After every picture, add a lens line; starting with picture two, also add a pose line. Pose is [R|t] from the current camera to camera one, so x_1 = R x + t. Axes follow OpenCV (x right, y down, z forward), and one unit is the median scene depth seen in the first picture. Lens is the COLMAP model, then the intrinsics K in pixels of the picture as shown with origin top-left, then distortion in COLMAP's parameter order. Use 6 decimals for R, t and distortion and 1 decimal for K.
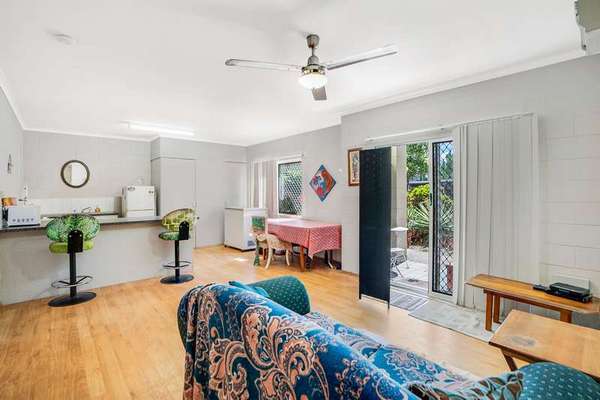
lens RADIAL K [[284.4, 0, 298.6], [0, 284.4, 194.4], [0, 0, 1]] dist [-0.054195, 0.023344]
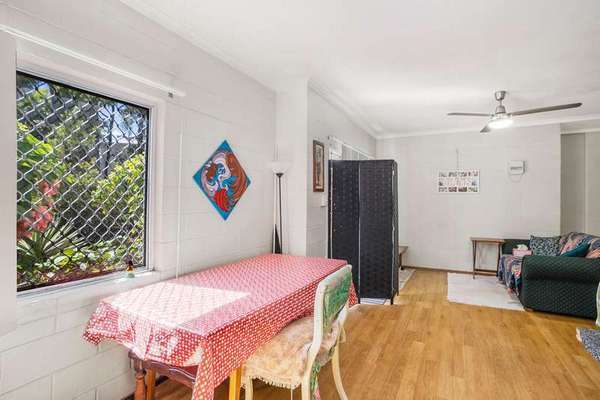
lens RADIAL K [[284.4, 0, 298.6], [0, 284.4, 194.4], [0, 0, 1]] dist [-0.054195, 0.023344]
pose [[-0.332854, 0.012151, 0.942900, -0.466488], [0.000299, 0.999918, -0.012780, -0.012650], [-0.942978, -0.003972, -0.332831, 1.228377]]
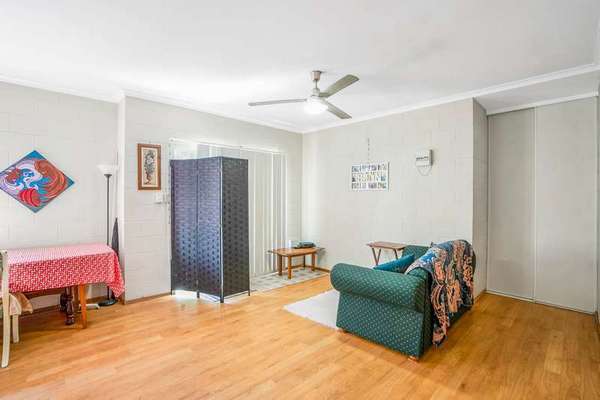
lens RADIAL K [[284.4, 0, 298.6], [0, 284.4, 194.4], [0, 0, 1]] dist [-0.054195, 0.023344]
pose [[-0.022901, 0.000364, 0.999738, -0.592528], [0.000171, 1.000000, -0.000360, -0.015613], [-0.999738, 0.000163, -0.022901, 0.550482]]
